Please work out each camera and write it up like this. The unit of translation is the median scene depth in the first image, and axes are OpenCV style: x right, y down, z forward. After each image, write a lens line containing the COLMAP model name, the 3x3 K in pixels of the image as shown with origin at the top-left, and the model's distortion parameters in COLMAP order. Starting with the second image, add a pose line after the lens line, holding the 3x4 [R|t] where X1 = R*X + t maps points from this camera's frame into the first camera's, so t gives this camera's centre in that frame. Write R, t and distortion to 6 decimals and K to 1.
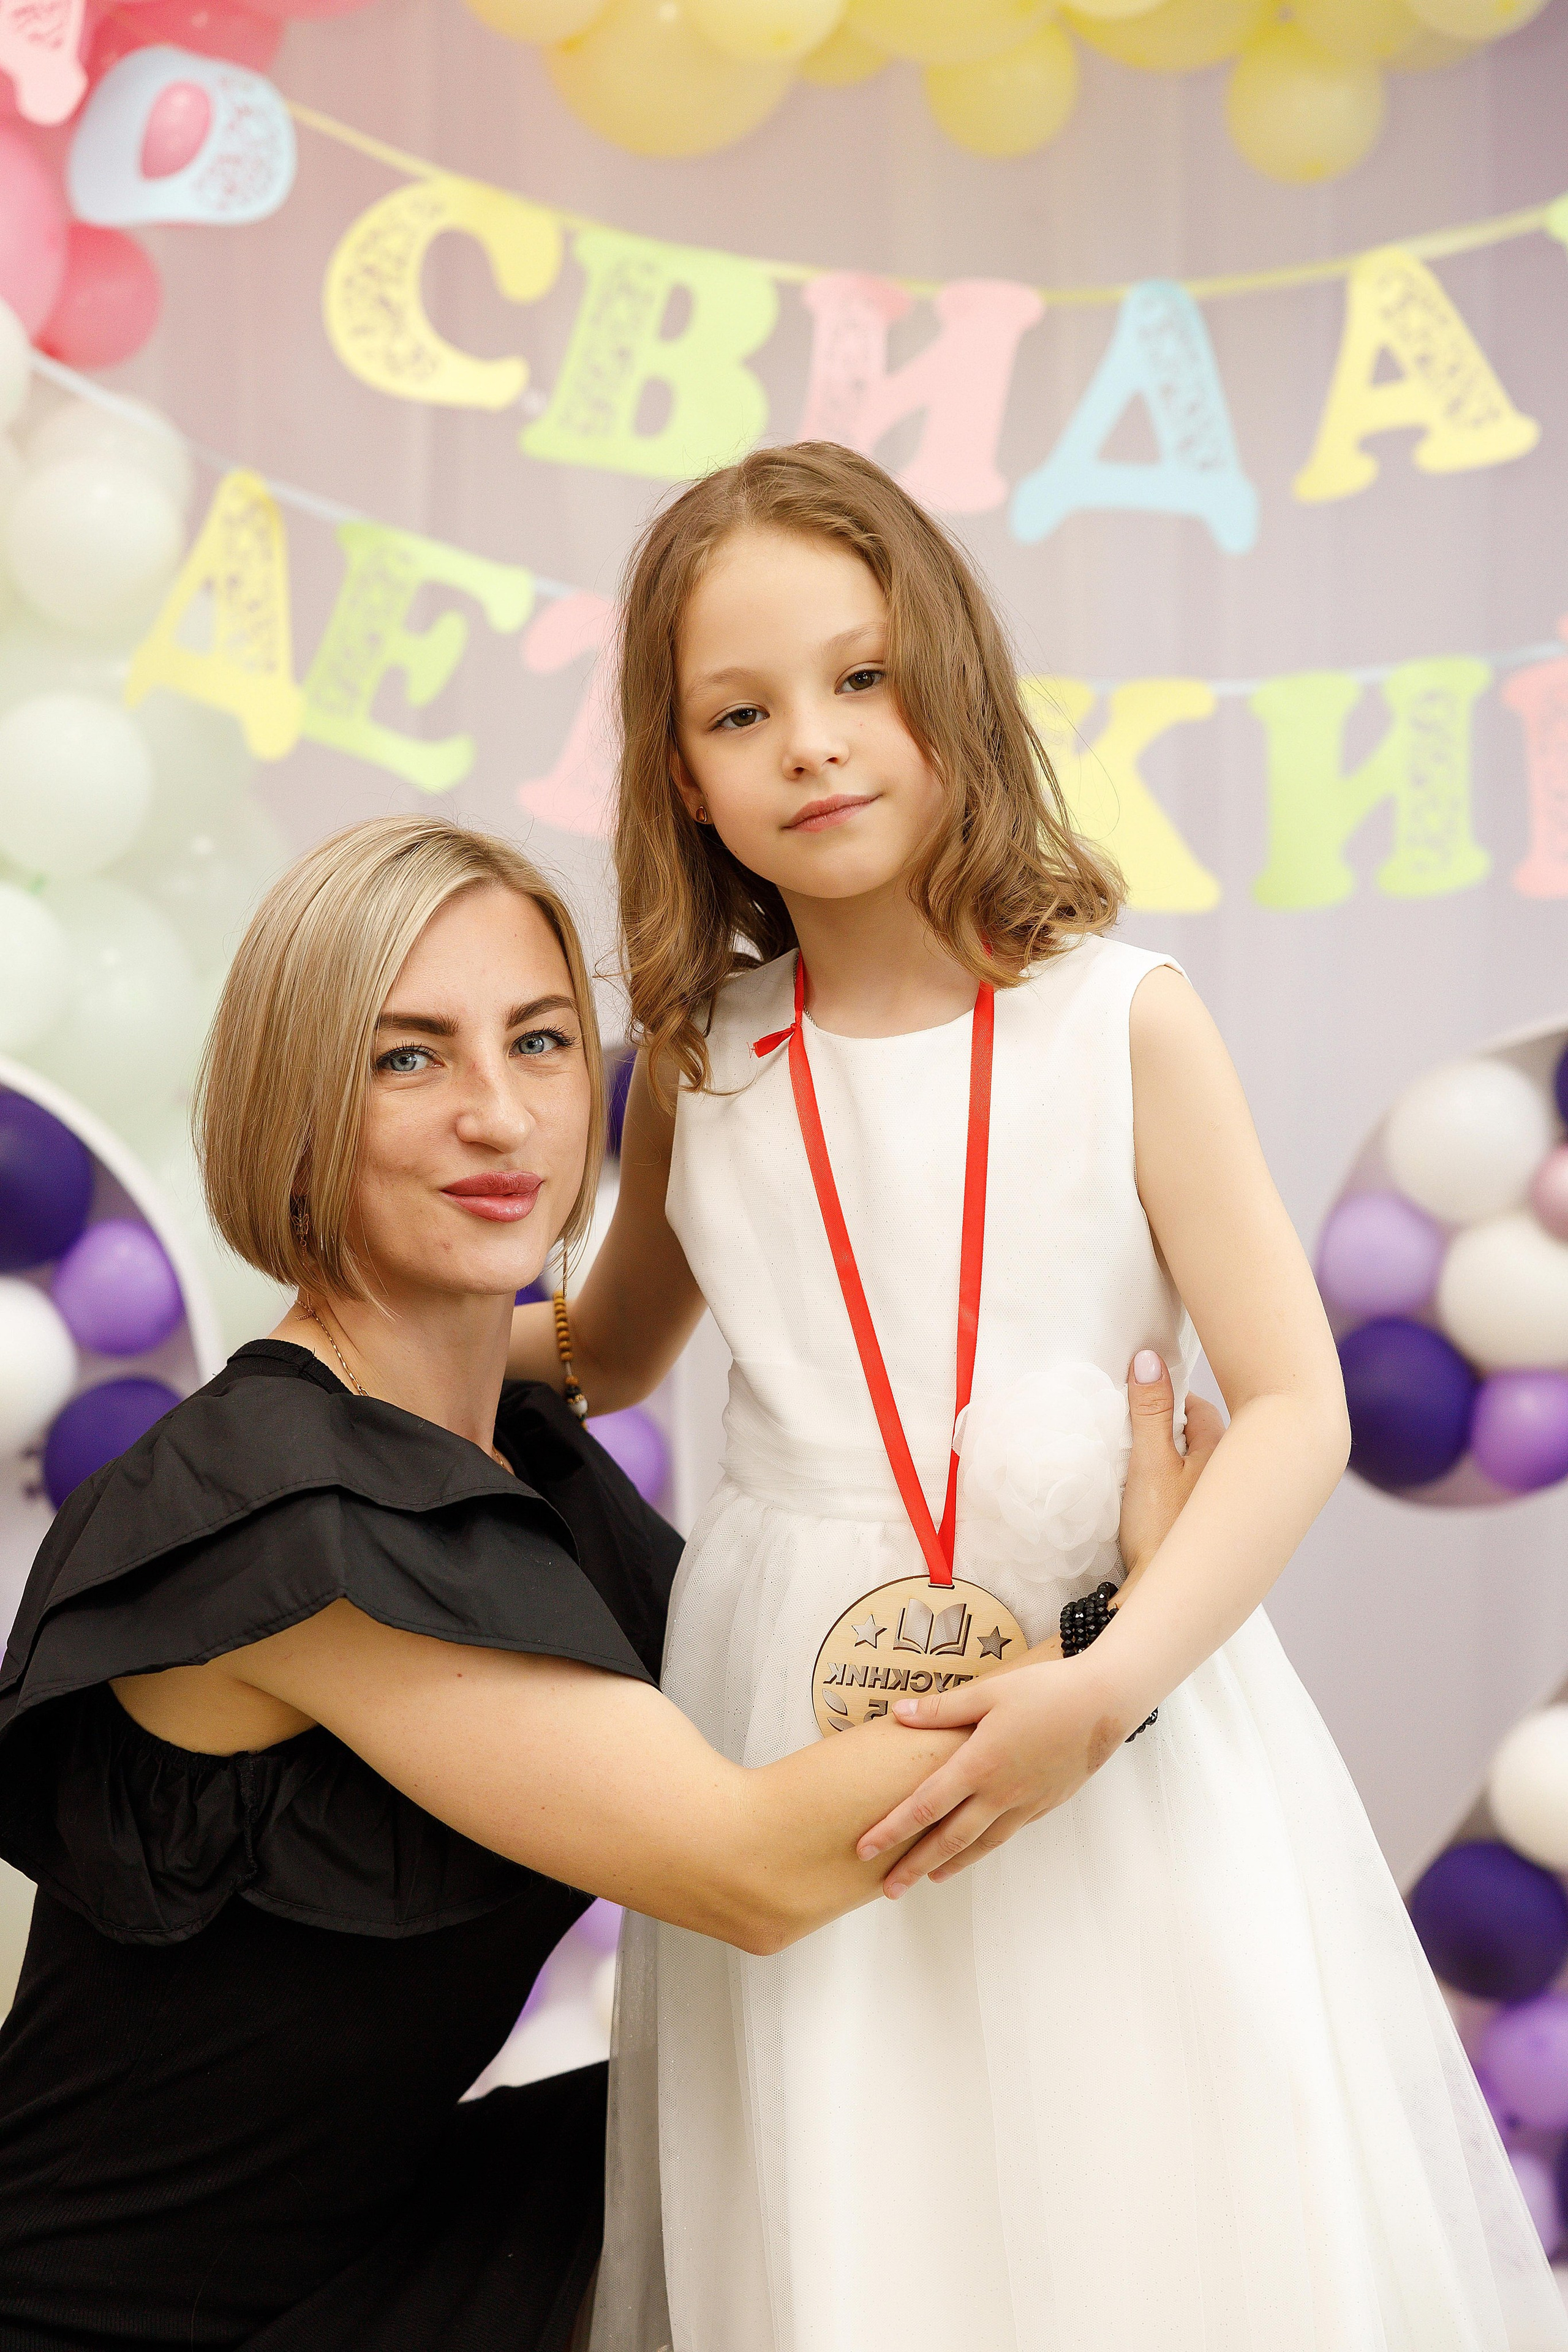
lens RADIAL K [[4641.2, 0, 794.4], [0, 4641.2, 1217.1], [0, 0, 1]] dist [0.040713, 0.000000]
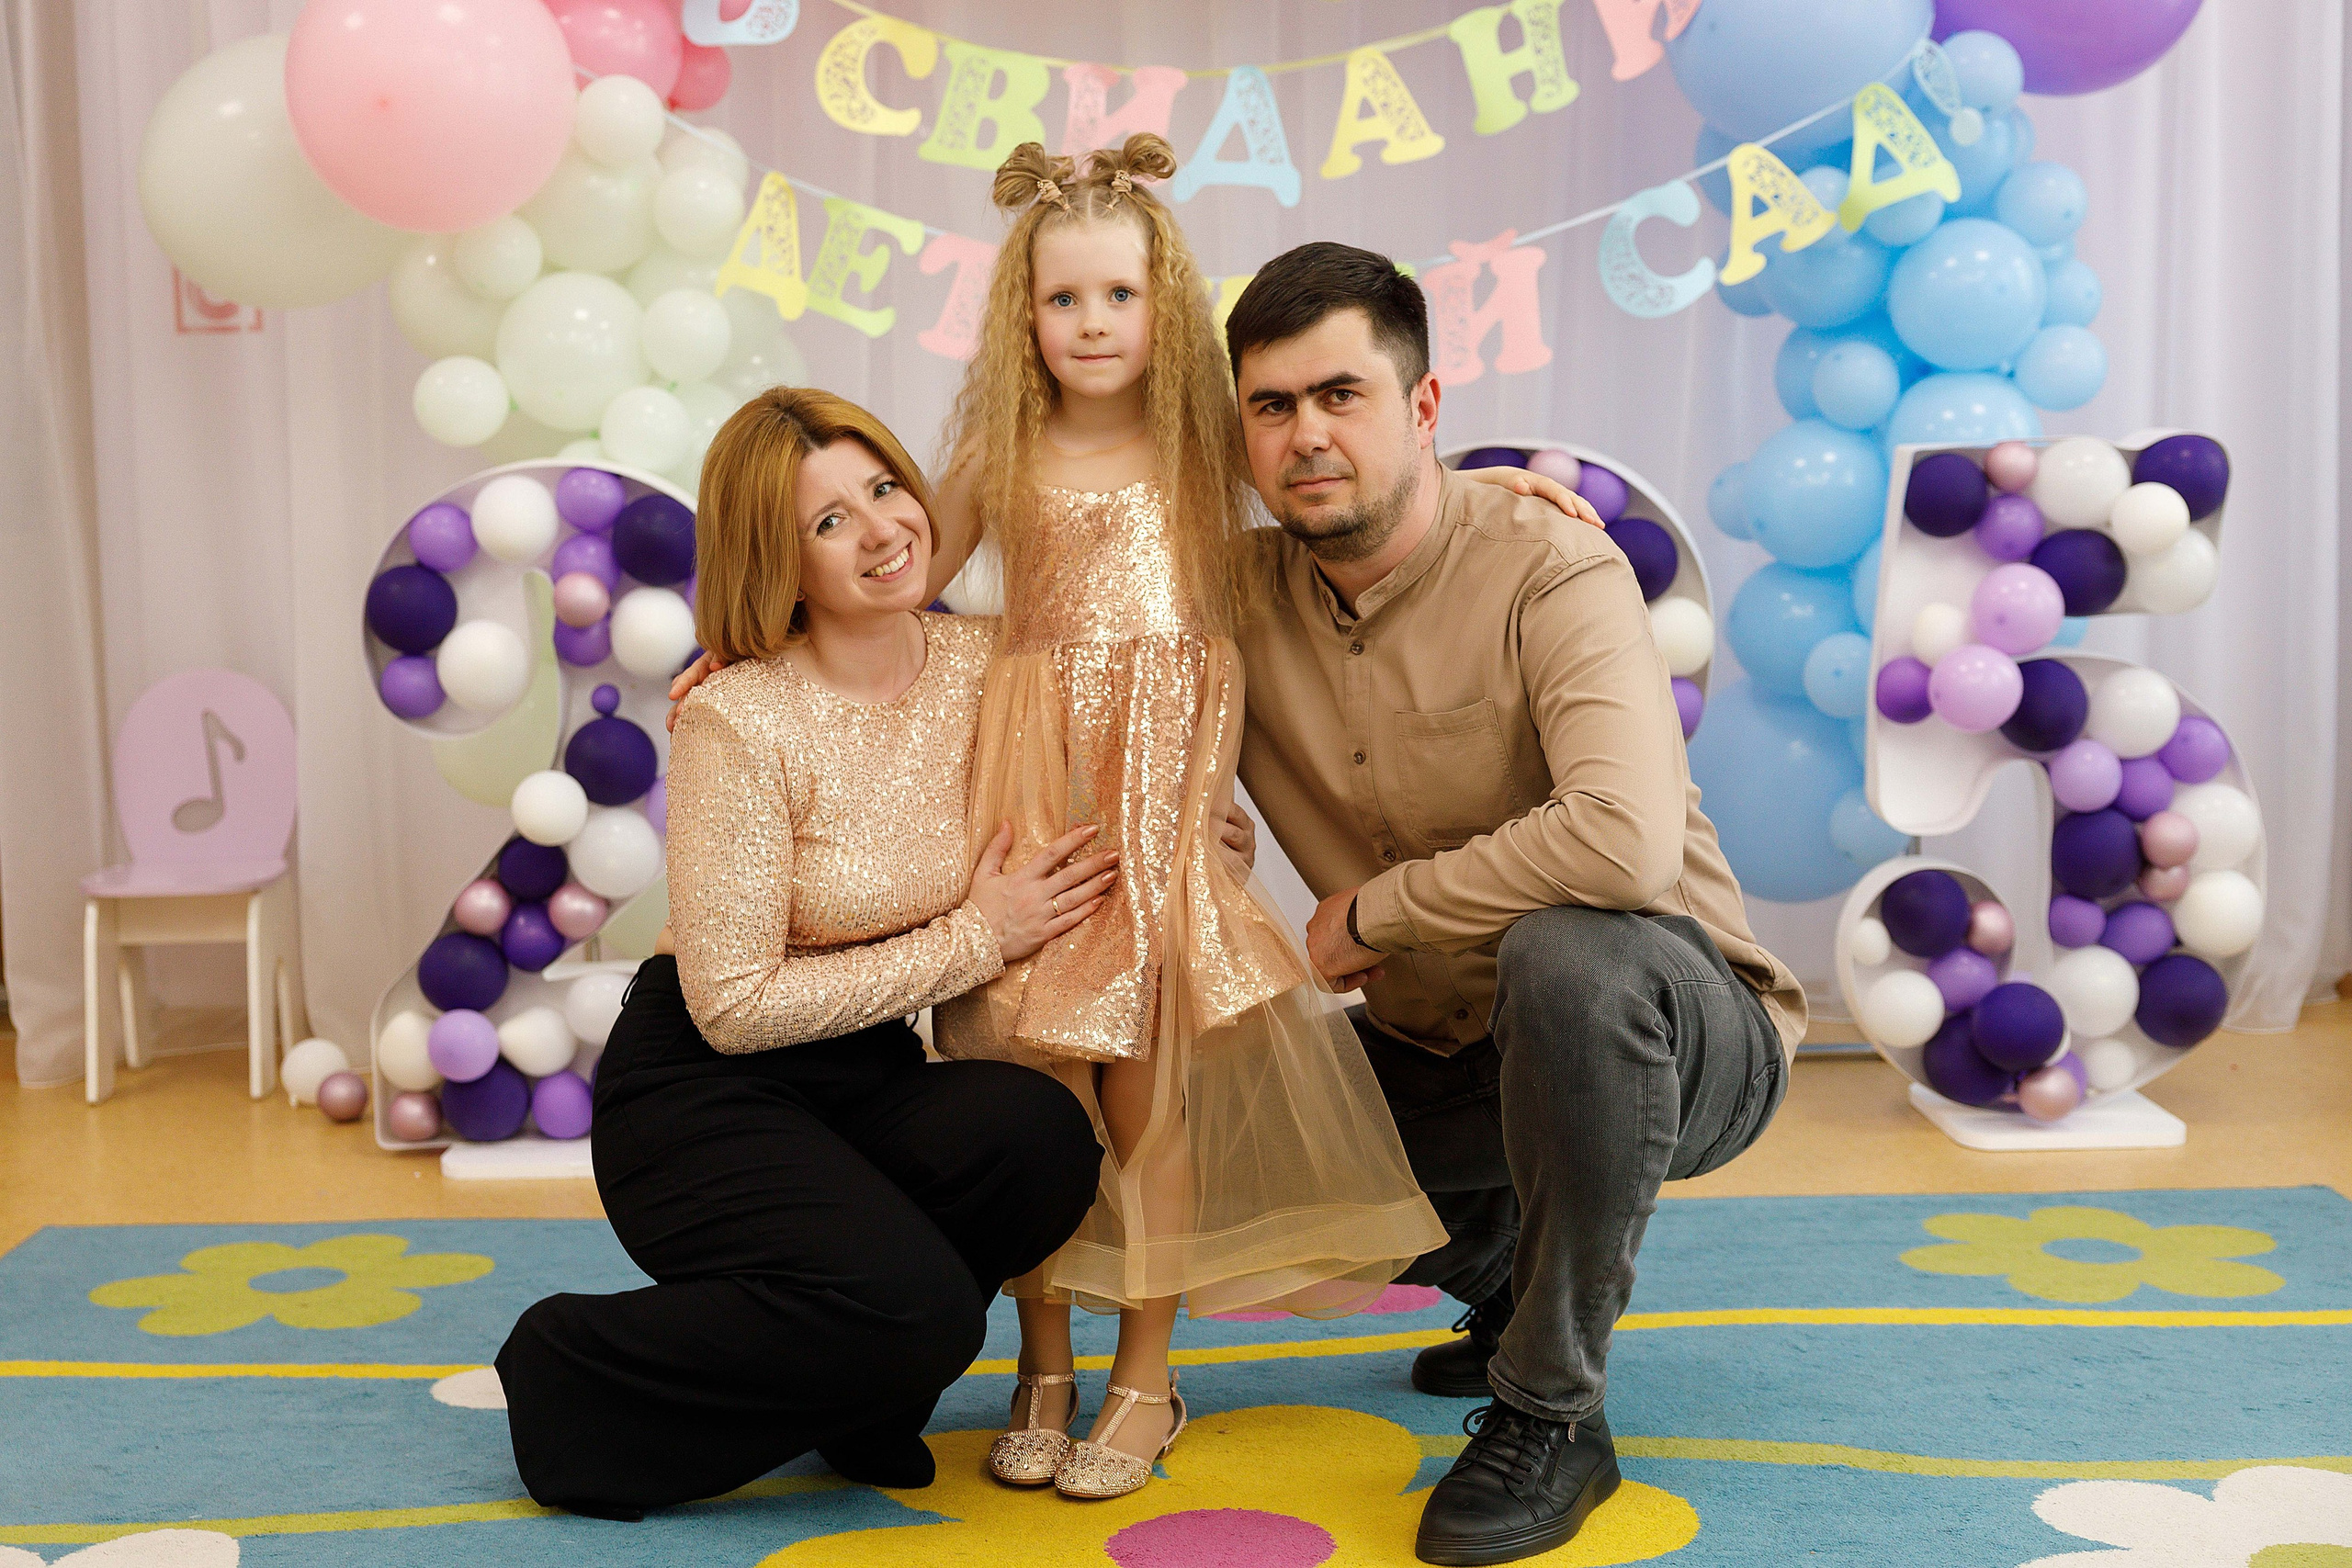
lens RADIAL K [[3331.3, 0, 1153.6], [0, 3331.3, 756.6], [0, 0, 1]] dist [0.020781, 0.000000]
pose [[0.999907, -0.007390, -0.011487, 0.053306], [0.008171, 0.997551, 0.069469, -0.011728], [0.010945, -0.069556, 0.997518, -0.400702]]
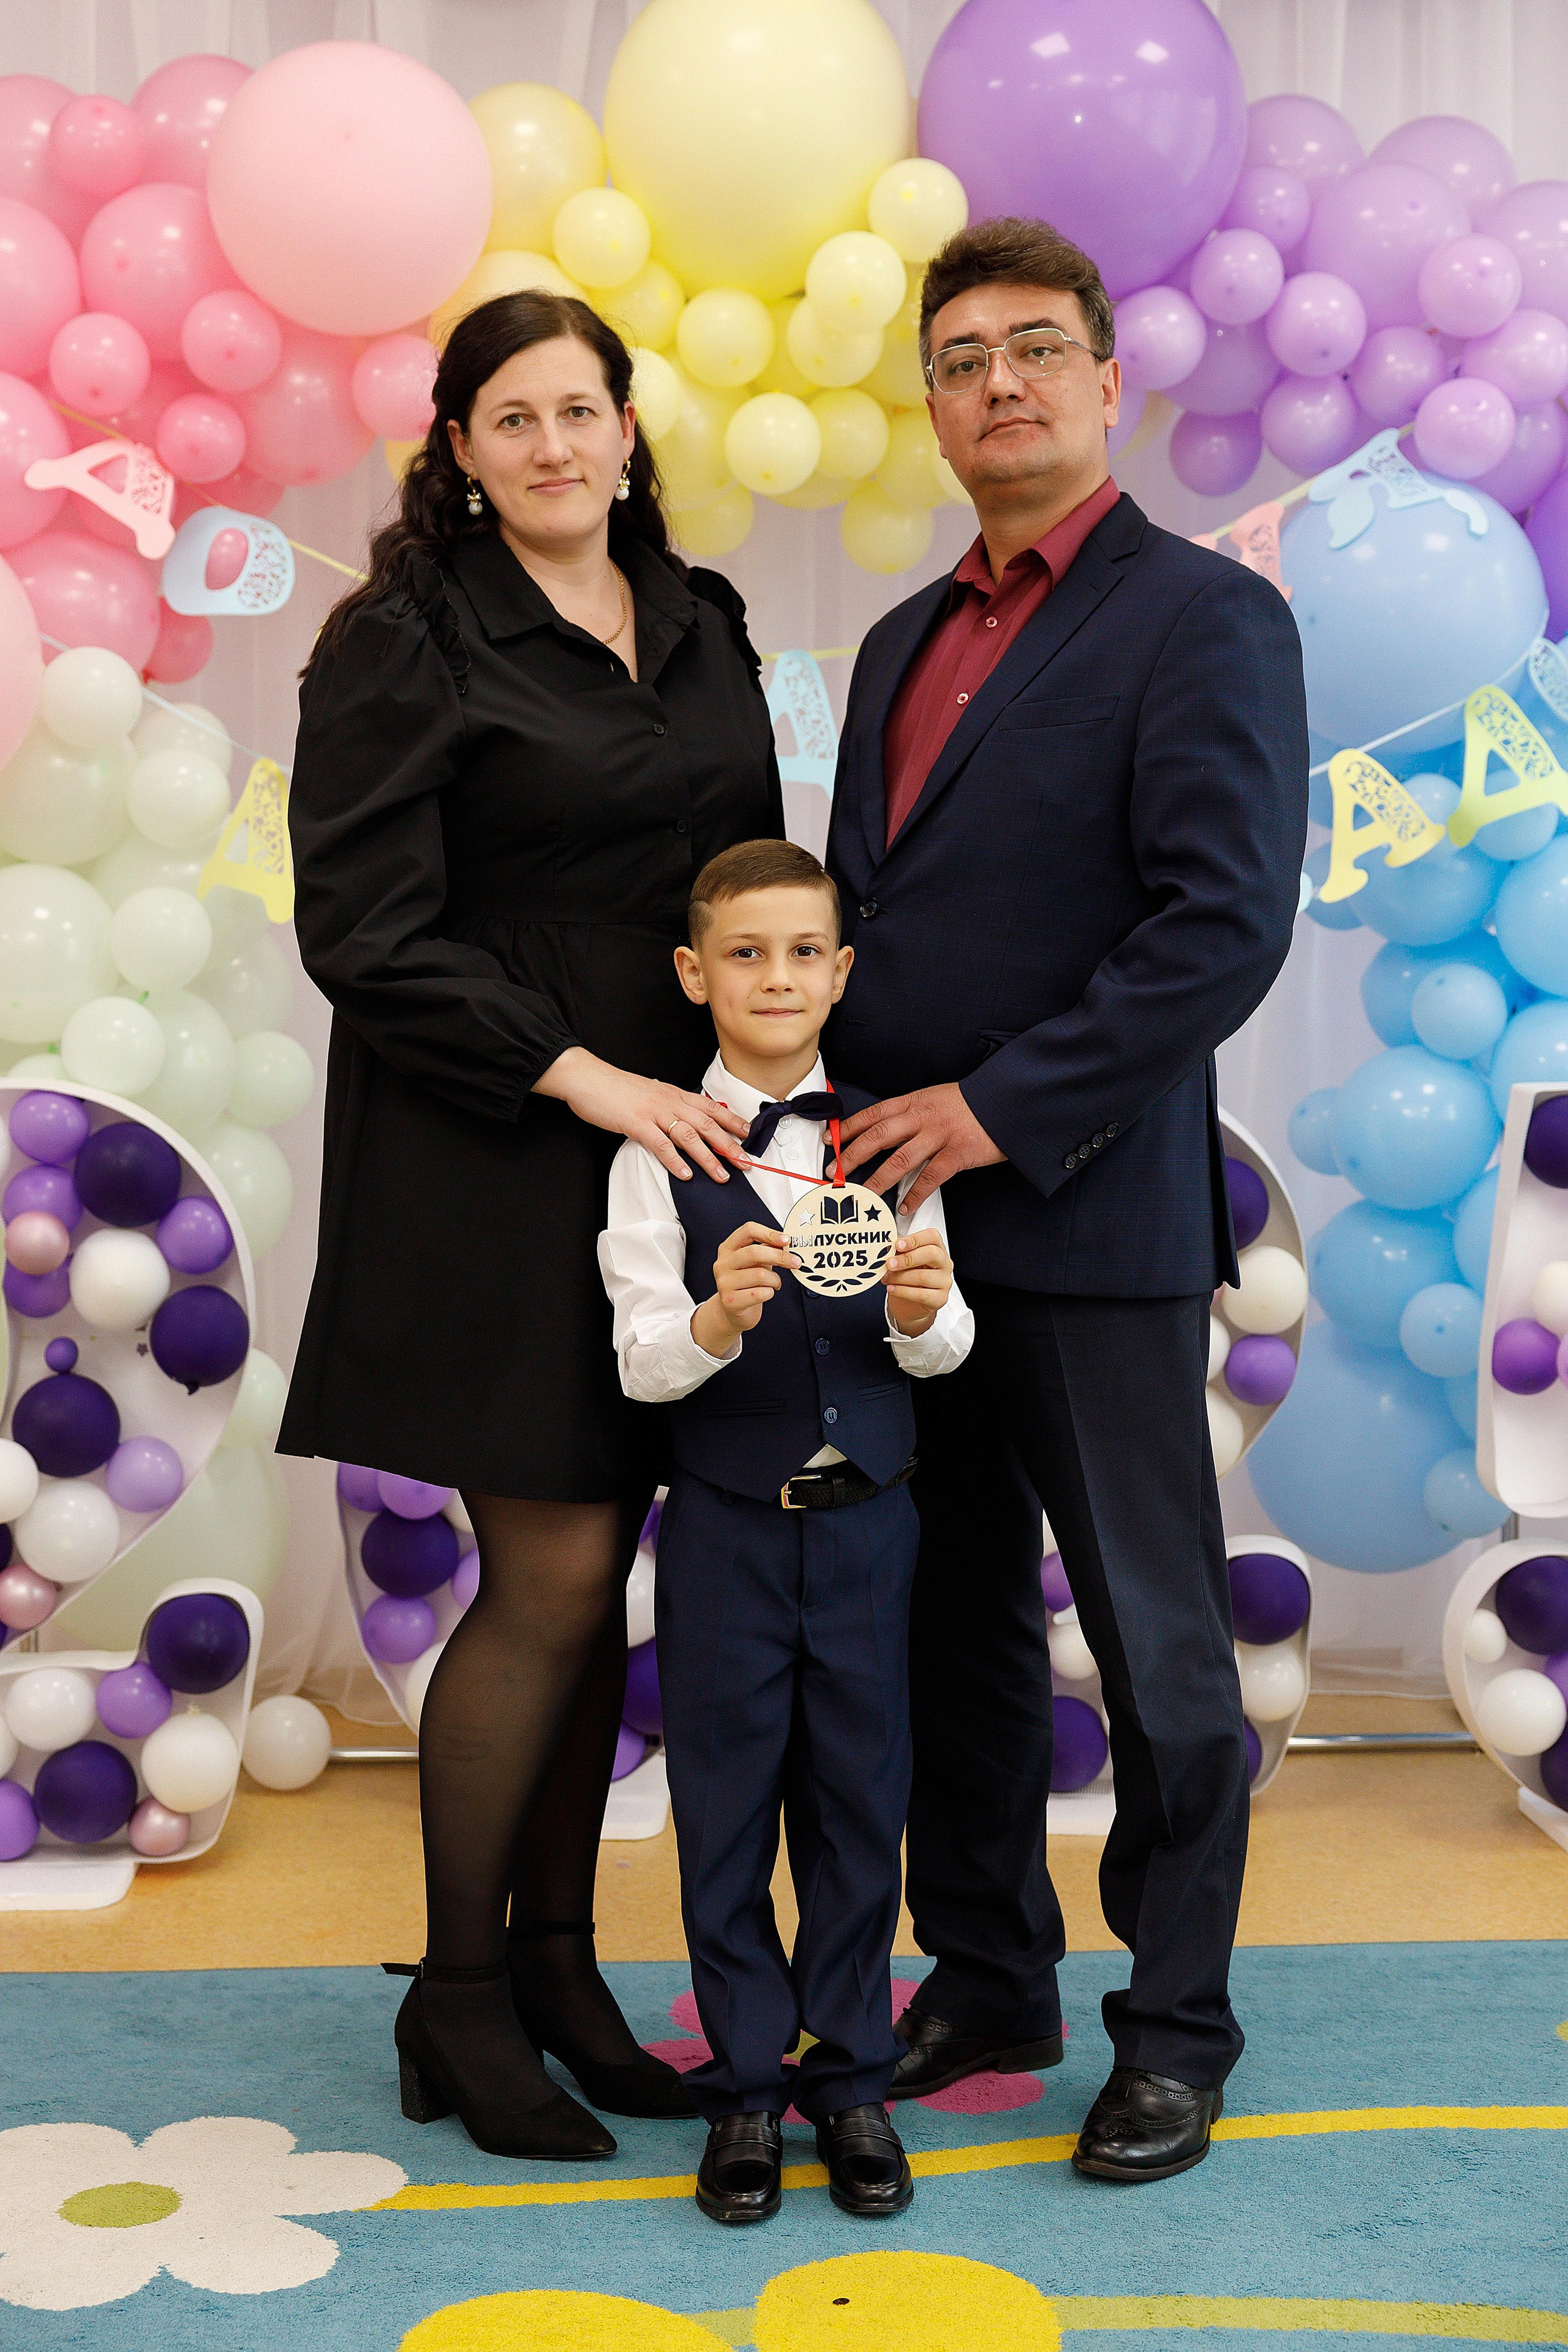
lens RADIAL K [[3436.4, 0, 775.6], [0, 3436.4, 1111.0], [0, 0, 1]] dist [0.033136, 0.000000]
pose [[0.998493, 0.004828, 0.054669, 0.001523], [-0.006066, 0.999728, 0.022515, -0.057988], [-0.054546, -0.022812, 0.998251, -0.283158]]
